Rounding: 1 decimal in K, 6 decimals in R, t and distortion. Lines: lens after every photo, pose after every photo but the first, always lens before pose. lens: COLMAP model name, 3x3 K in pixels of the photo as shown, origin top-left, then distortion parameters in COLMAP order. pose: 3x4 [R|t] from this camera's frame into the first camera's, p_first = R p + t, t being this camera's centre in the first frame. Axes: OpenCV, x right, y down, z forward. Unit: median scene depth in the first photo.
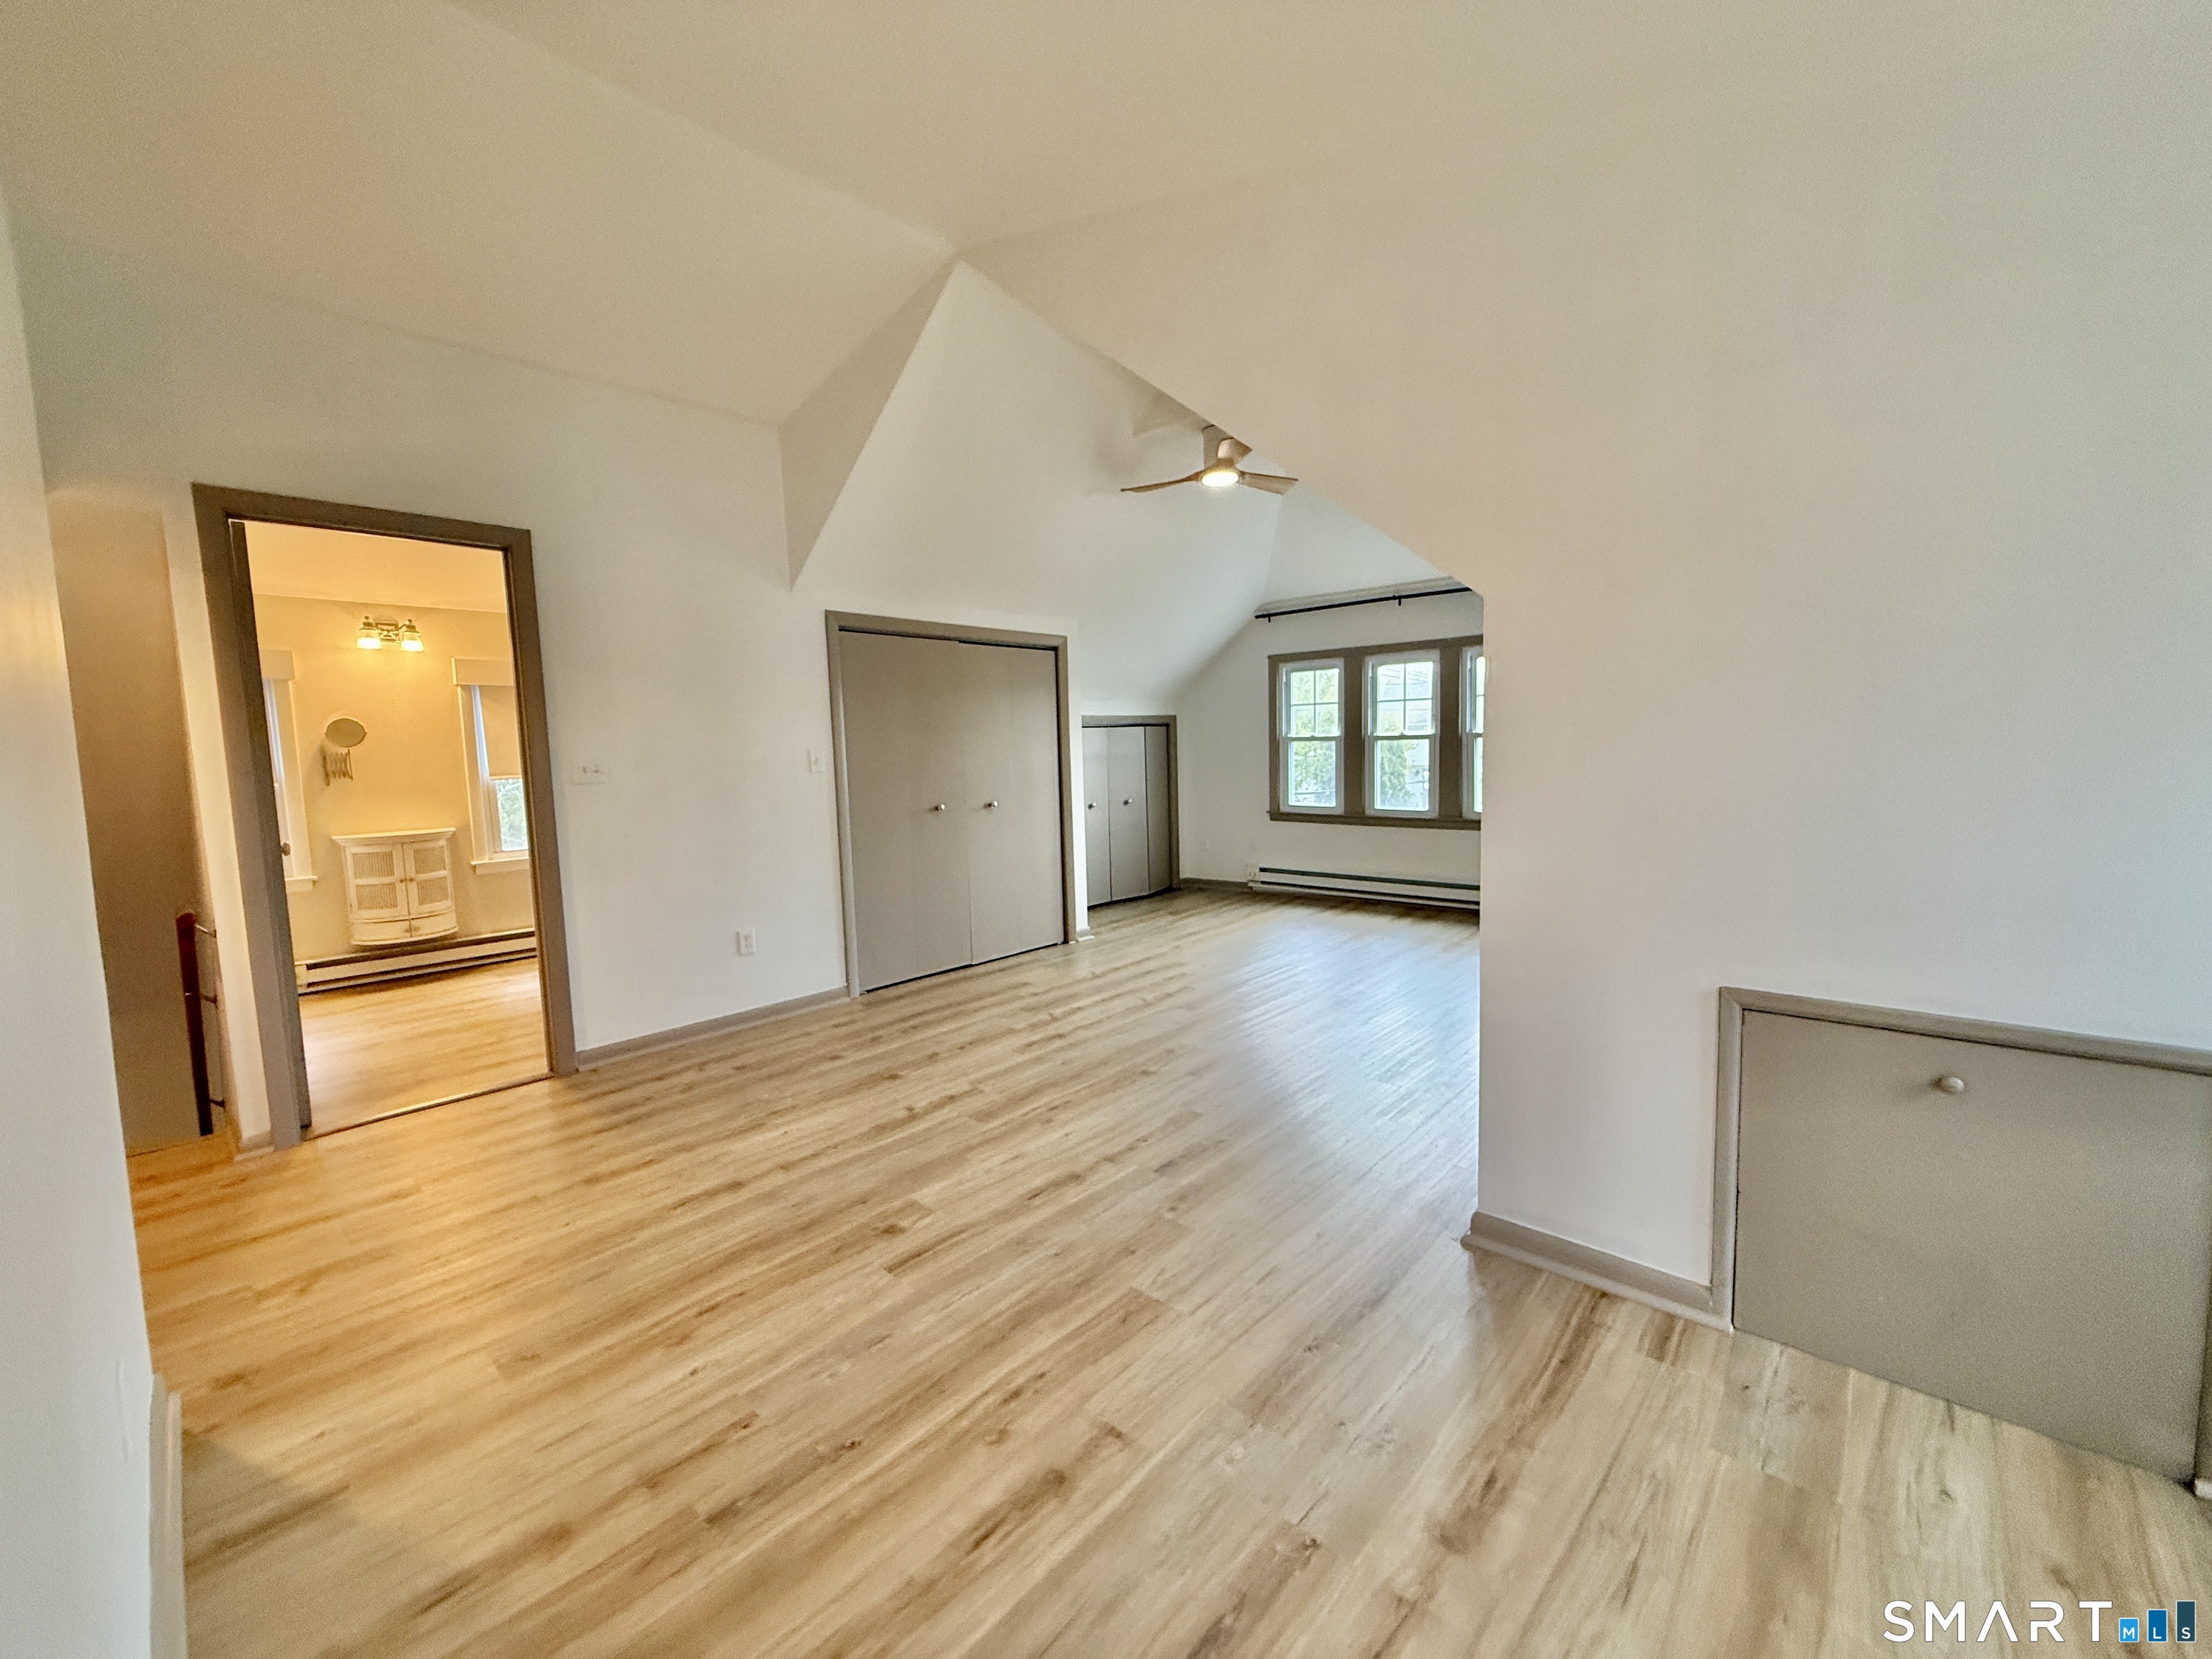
lens RADIAL K [[881.4, 0, 1100.3], [0, 881.4, 813.8], [0, 0, 1]] dist [0.000523, -0.000022]
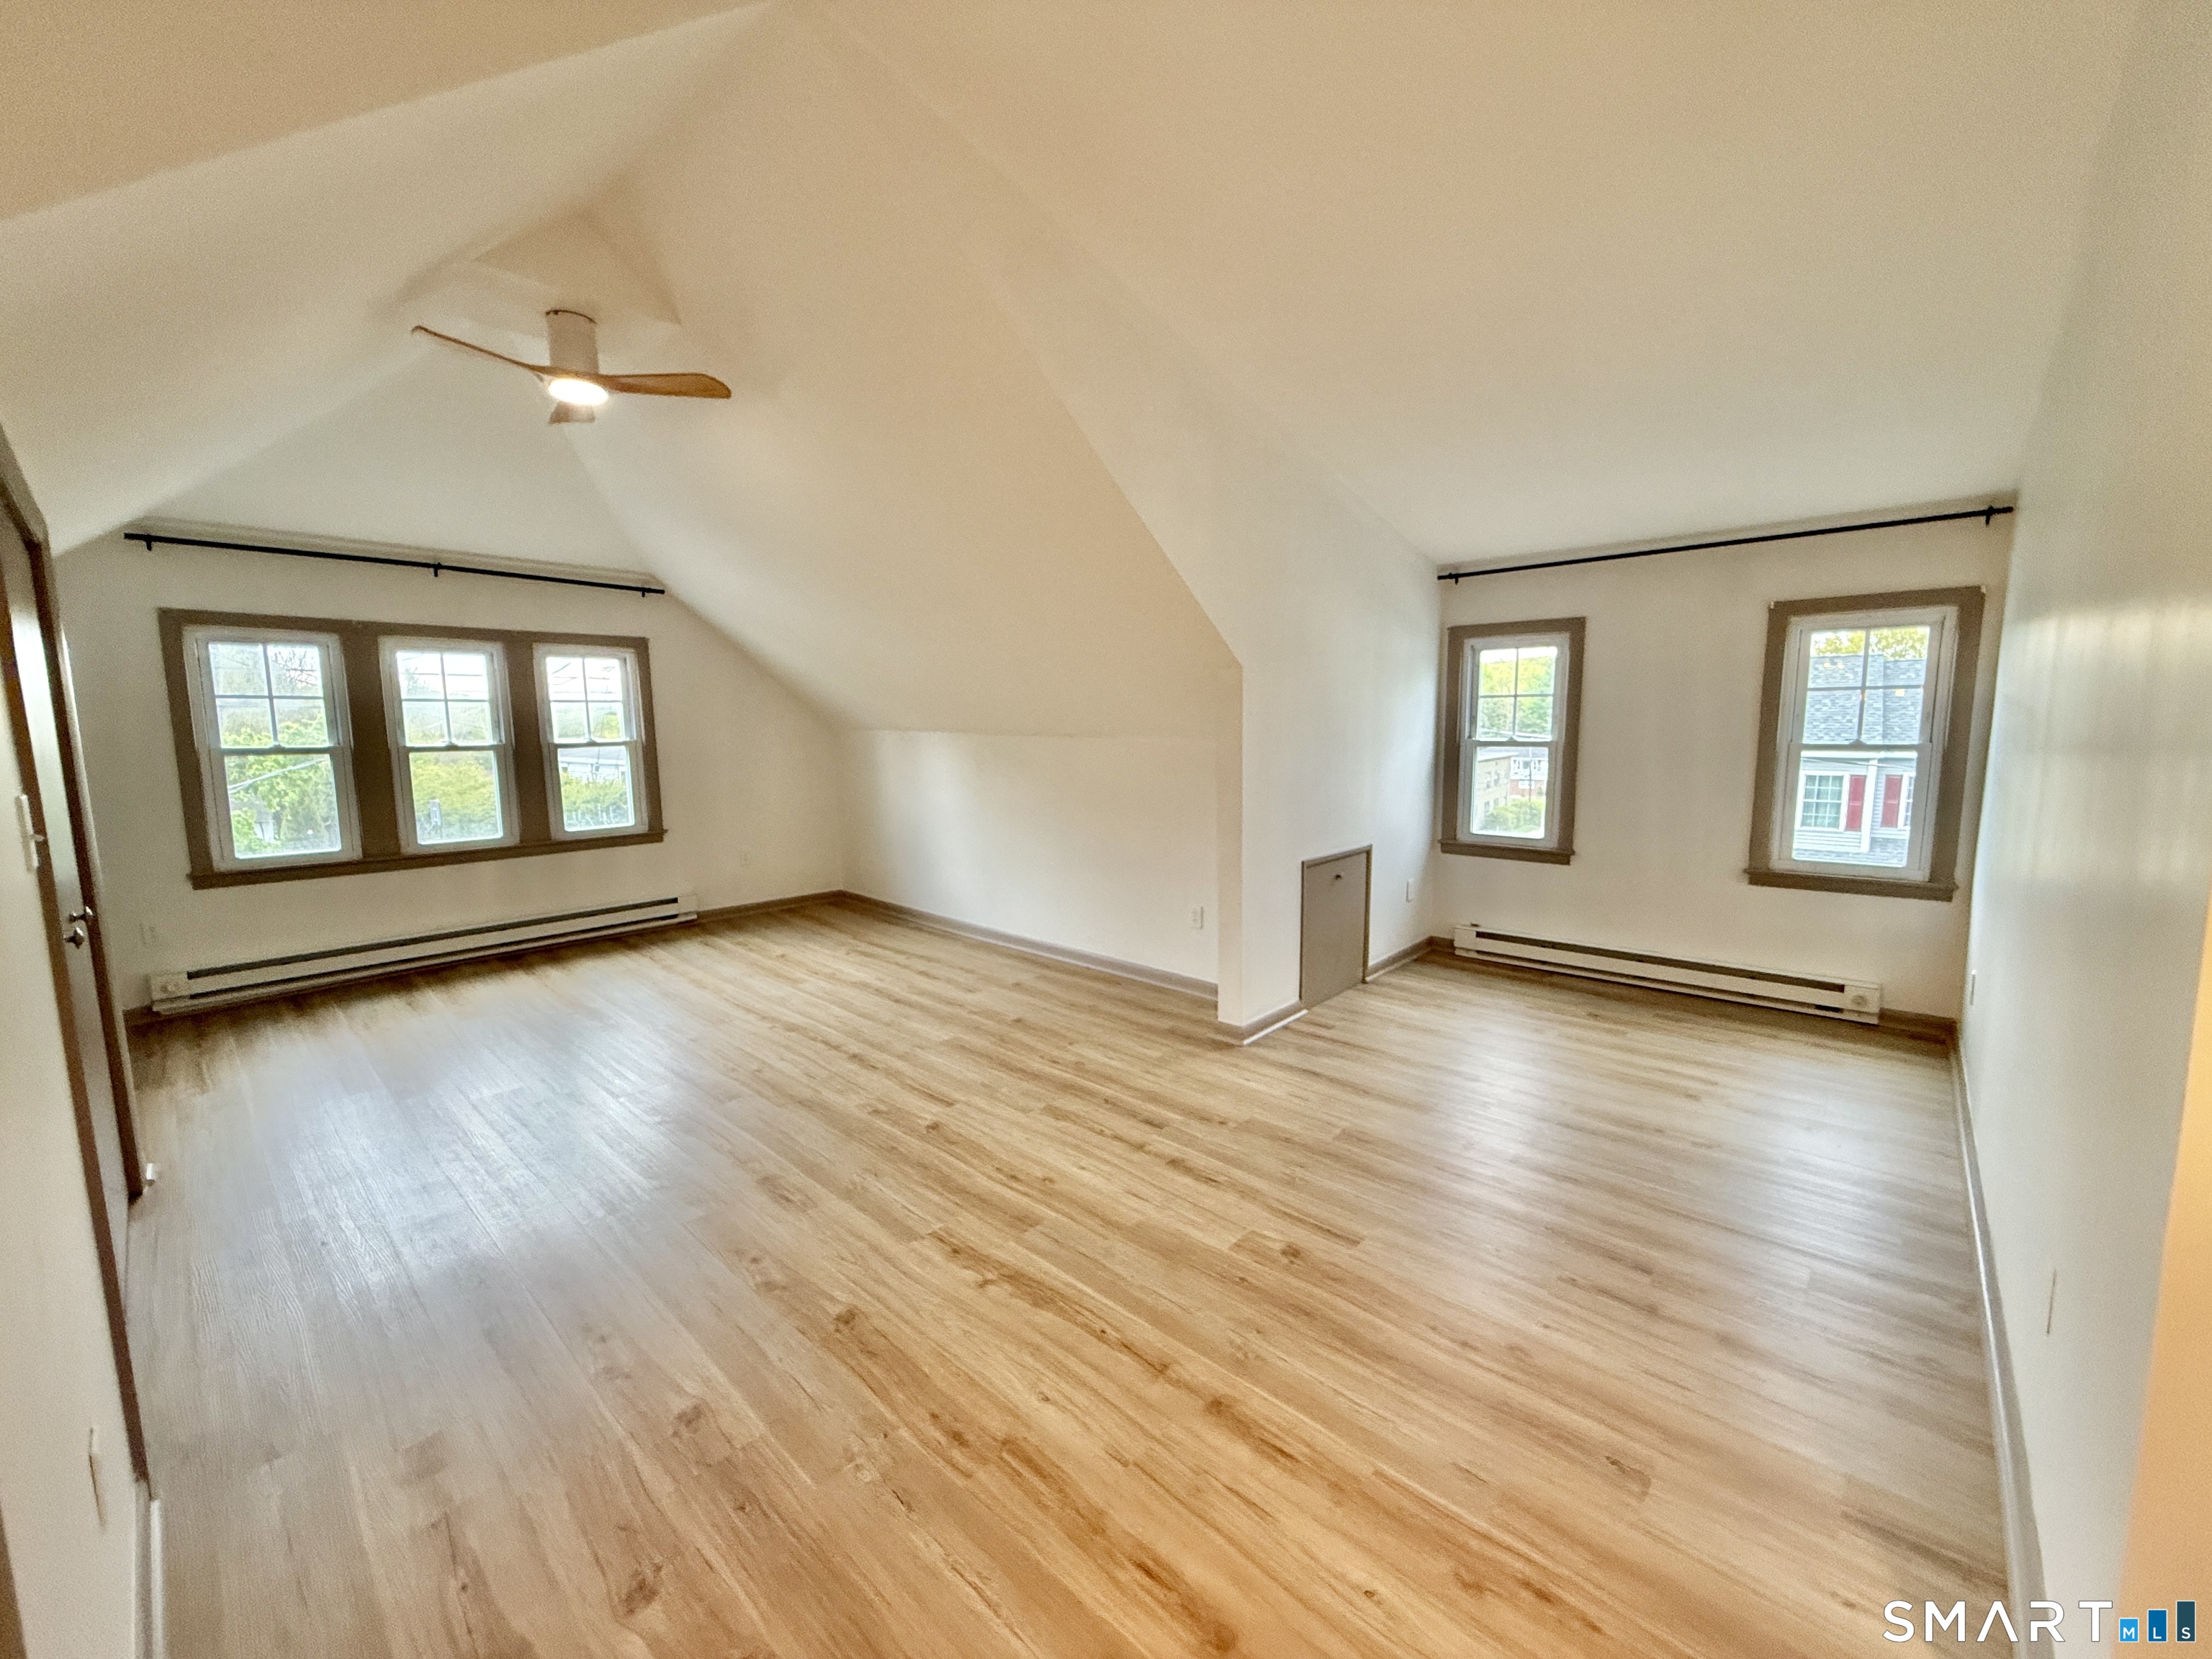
lens RADIAL K [[881.4, 0, 1100.3], [0, 881.4, 813.8], [0, 0, 1]] dist [0.000523, -0.000022]
pose [[0.003430, -0.077432, 0.996992, -0.951970], [0.087006, 0.993240, 0.076841, -0.086728], [-0.996202, 0.086480, 0.010143, 0.936215]]
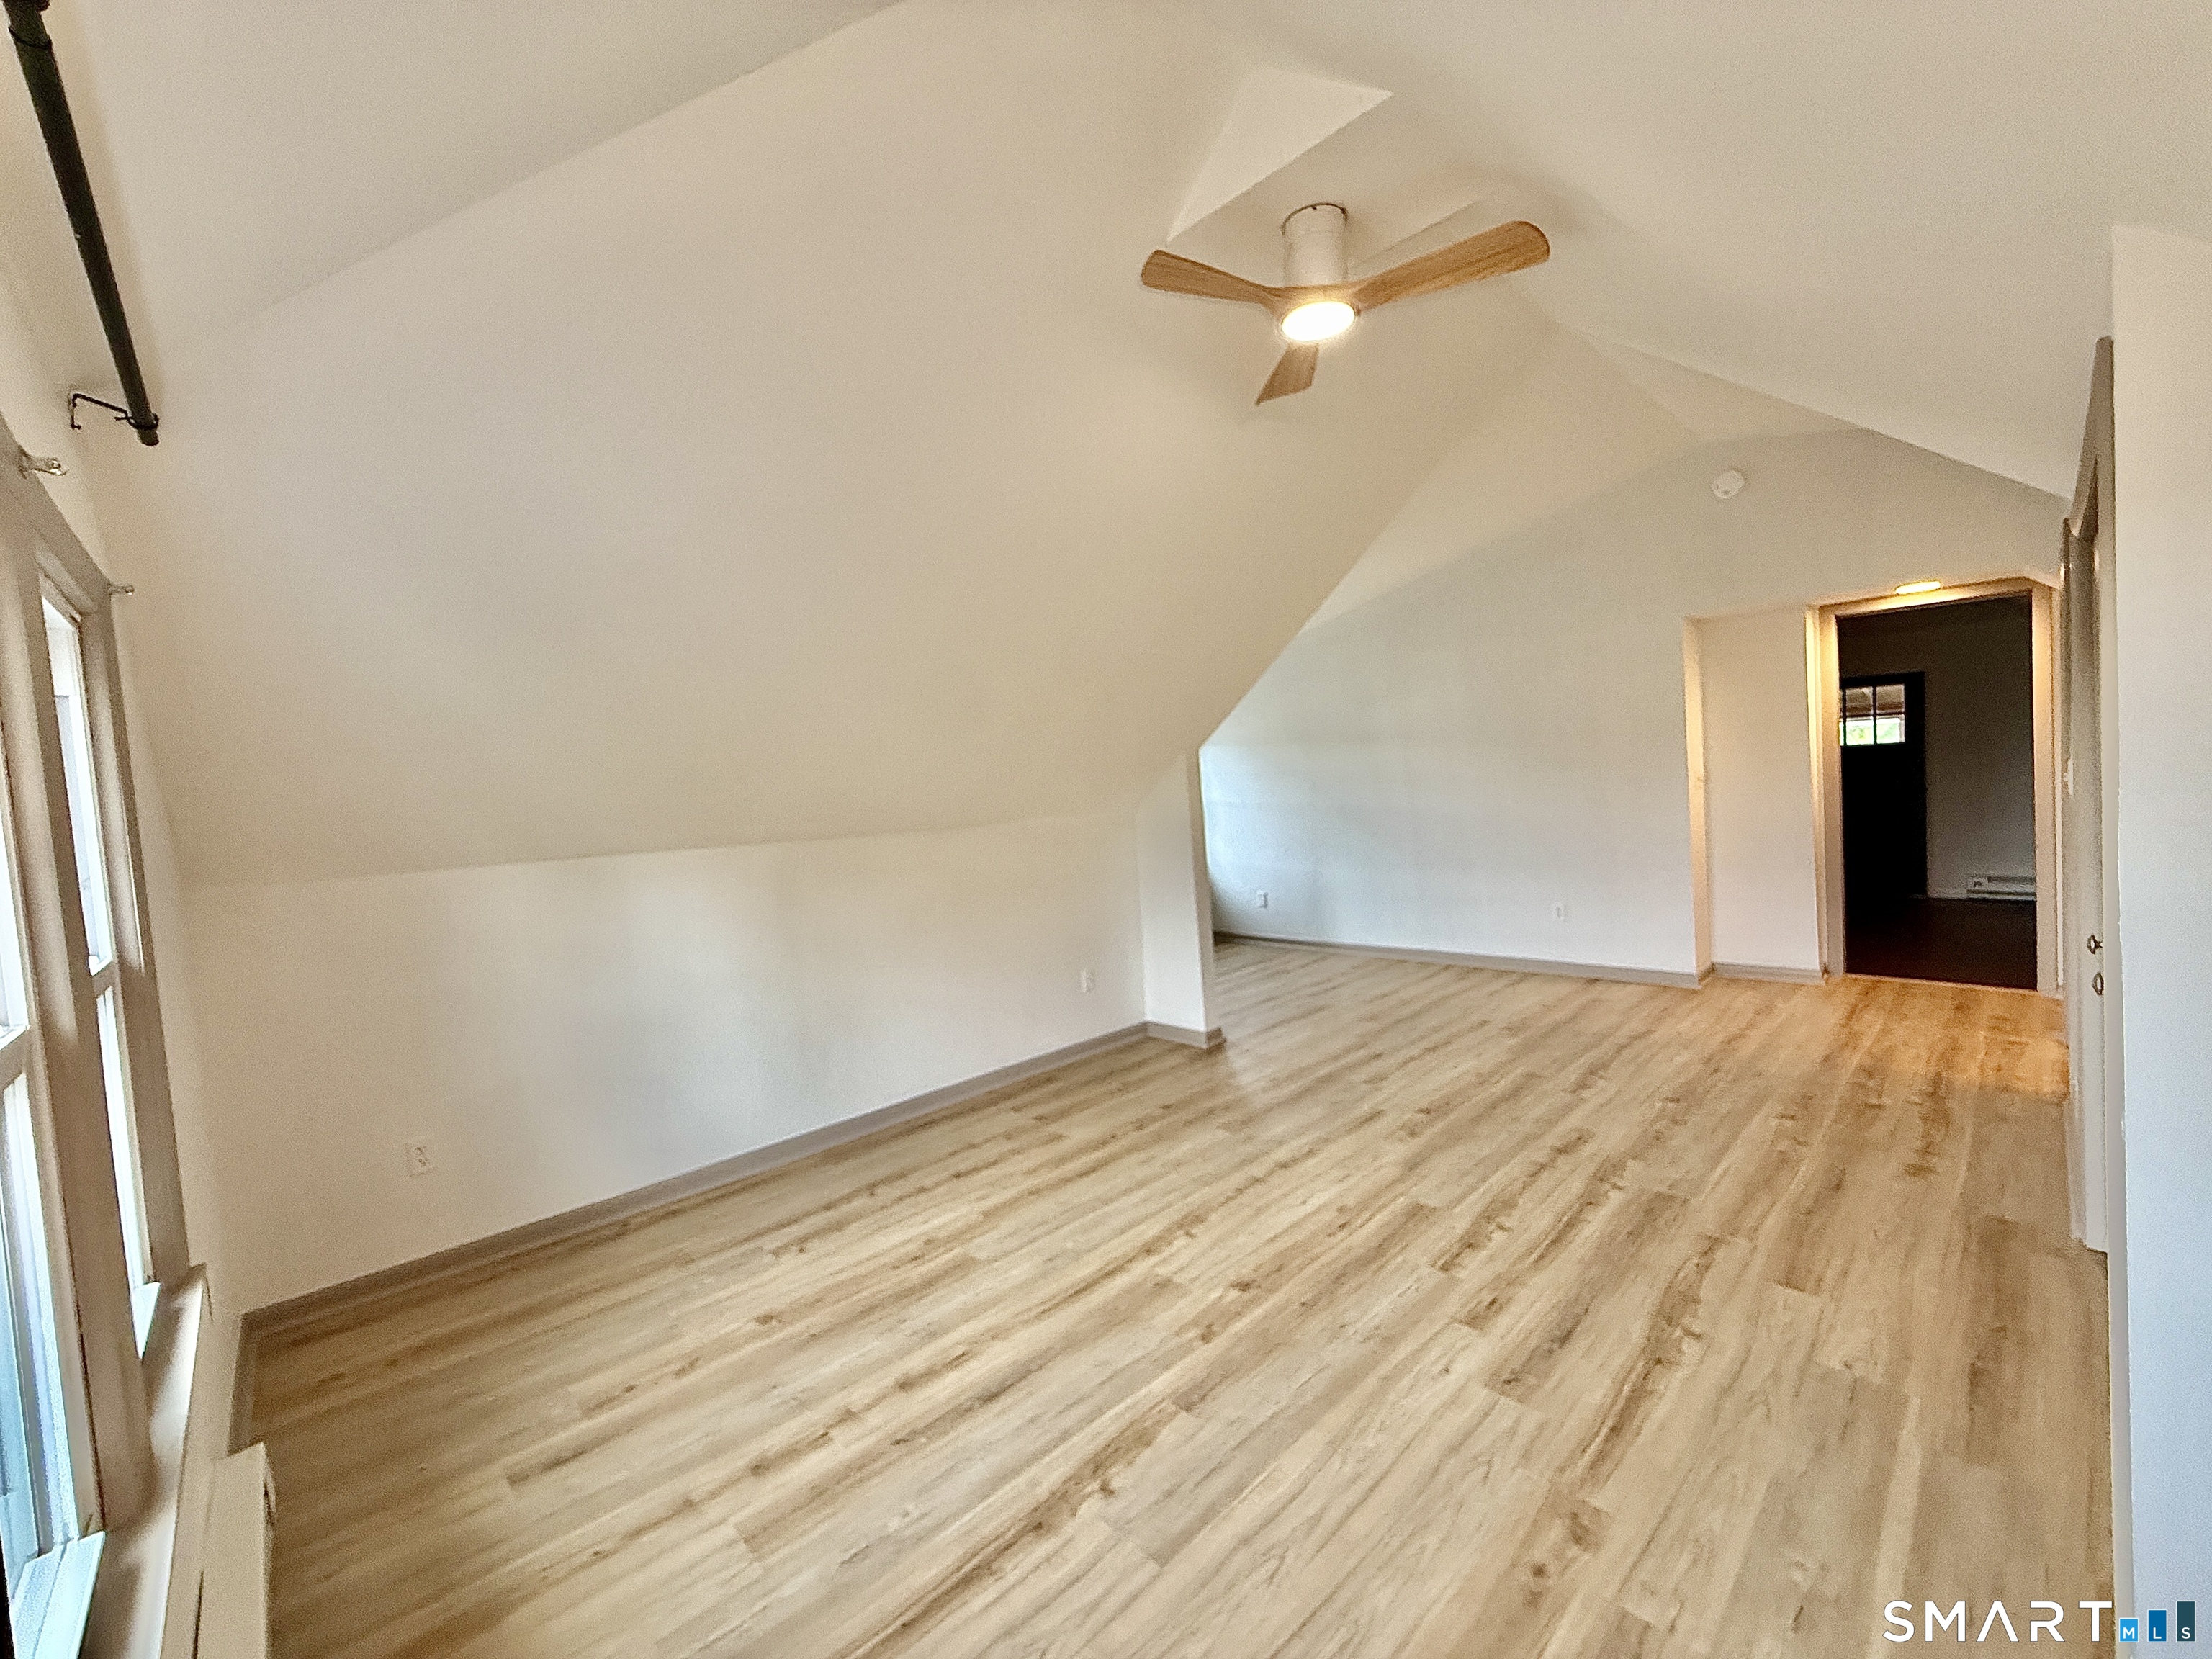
lens RADIAL K [[893.0, 0, 1106.0], [0, 893.0, 829.5], [0, 0, 1]] dist [0.000171, -0.000050]
pose [[-0.992597, 0.097526, 0.072380, 0.382741], [0.106295, 0.985894, 0.129283, -0.265688], [-0.058751, 0.136019, -0.988963, 2.409392]]
